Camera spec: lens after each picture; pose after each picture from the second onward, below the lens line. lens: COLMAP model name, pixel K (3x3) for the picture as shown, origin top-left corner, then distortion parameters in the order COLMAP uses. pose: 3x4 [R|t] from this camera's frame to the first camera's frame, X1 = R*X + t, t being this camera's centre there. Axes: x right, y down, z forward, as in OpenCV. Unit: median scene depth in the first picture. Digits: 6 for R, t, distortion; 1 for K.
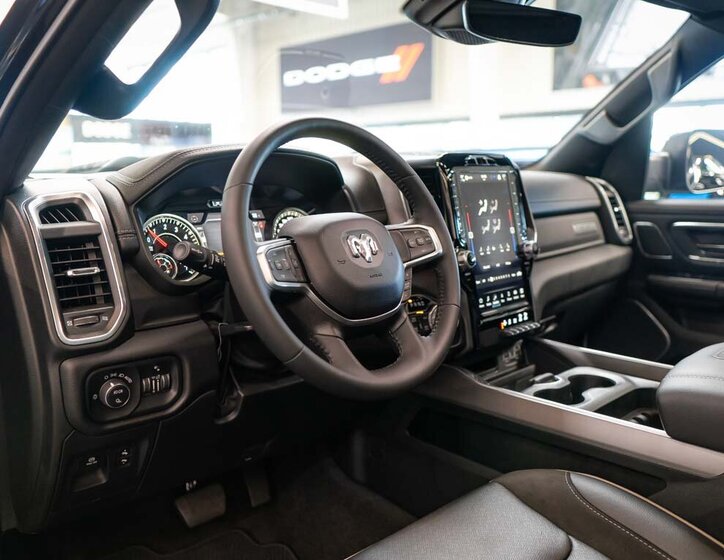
lens RADIAL K [[673.8, 0, 362.0], [0, 673.8, 280.0], [0, 0, 1]] dist [0.004689, -0.000578]
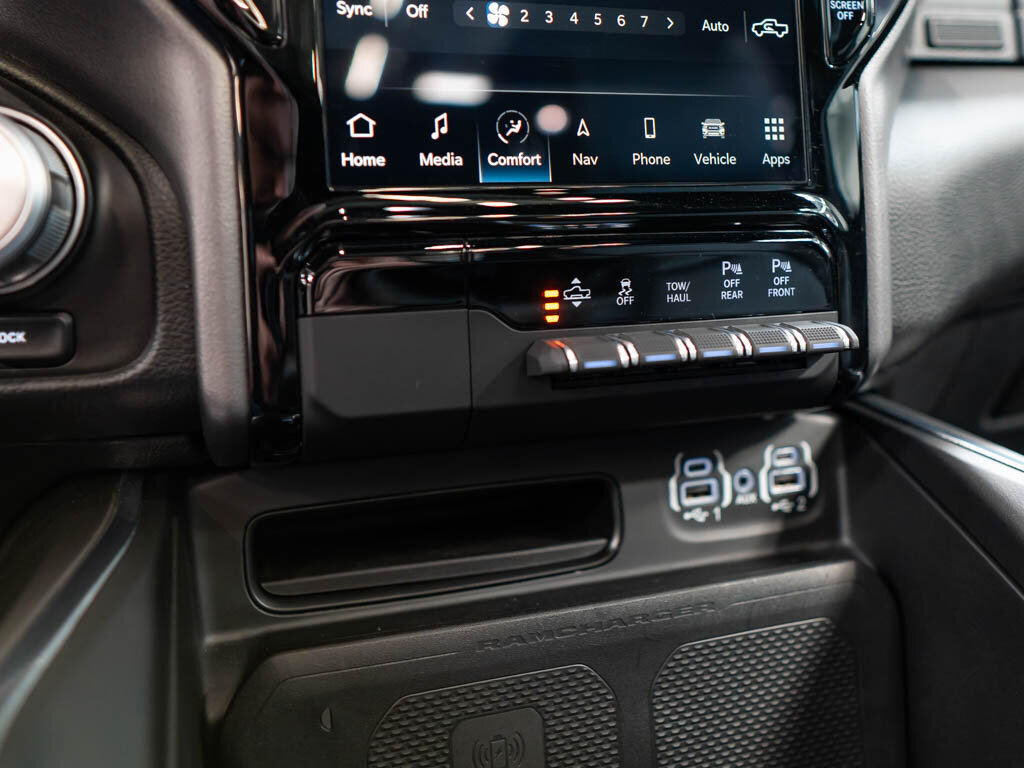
lens RADIAL K [[949.1, 0, 526.3], [0, 949.1, 324.9], [0, 0, 1]] dist [-0.010020, -0.011654]
pose [[0.895977, 0.096981, -0.433383, 0.372812], [-0.082987, 0.995237, 0.051145, 0.075428], [0.436279, -0.009859, 0.899758, 0.972994]]
